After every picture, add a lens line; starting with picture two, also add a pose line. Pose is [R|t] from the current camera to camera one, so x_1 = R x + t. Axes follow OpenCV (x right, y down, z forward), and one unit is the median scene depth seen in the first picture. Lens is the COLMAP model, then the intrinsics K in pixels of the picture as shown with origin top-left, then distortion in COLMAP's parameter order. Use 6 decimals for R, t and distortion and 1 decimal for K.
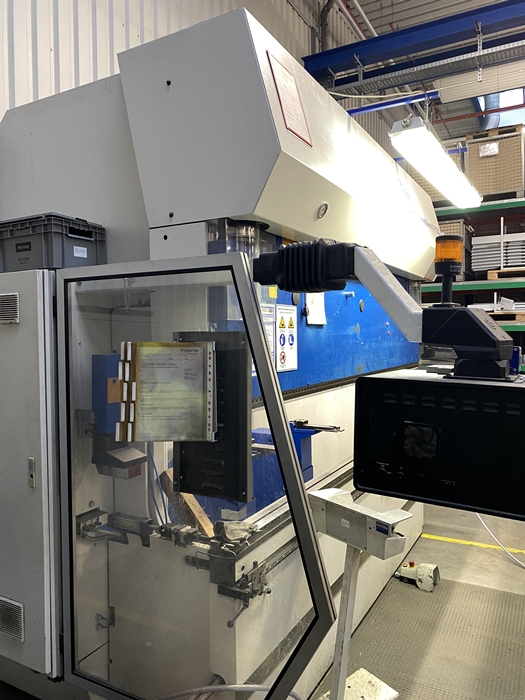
lens RADIAL K [[535.8, 0, 262.5], [0, 535.8, 350.0], [0, 0, 1]] dist [0.088278, -0.155327]
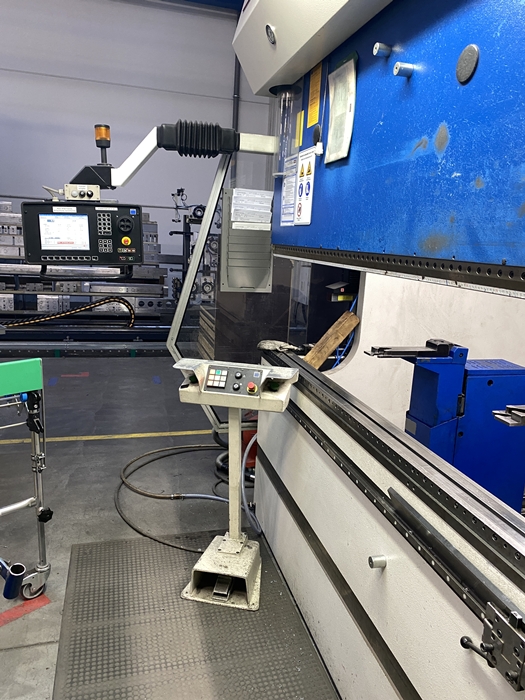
lens RADIAL K [[535.8, 0, 262.5], [0, 535.8, 350.0], [0, 0, 1]] dist [0.088278, -0.155327]
pose [[-0.721067, 0.122616, -0.681929, 0.740042], [-0.060059, 0.969451, 0.237820, 0.031312], [0.690257, 0.212440, -0.691675, 1.602209]]
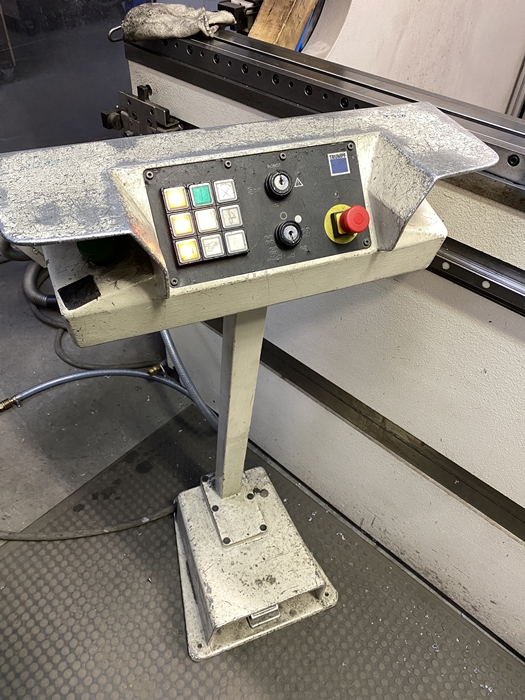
lens RADIAL K [[535.8, 0, 262.5], [0, 535.8, 350.0], [0, 0, 1]] dist [0.088278, -0.155327]
pose [[-0.237729, 0.682875, -0.690772, 0.387756], [-0.052005, 0.701192, 0.711073, 0.167581], [0.969938, 0.204966, -0.131181, 1.027766]]
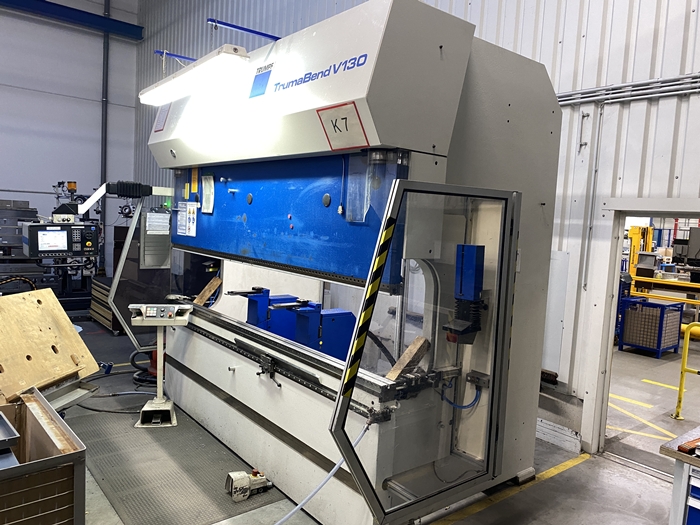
lens RADIAL K [[535.8, 0, 354.5], [0, 535.8, 259.6], [0, 0, 1]] dist [0.088278, -0.155327]
pose [[-0.378979, 0.066825, -0.922990, 1.594016], [-0.075451, 0.991837, 0.102790, -0.119318], [0.922324, 0.108596, -0.370843, 2.224984]]
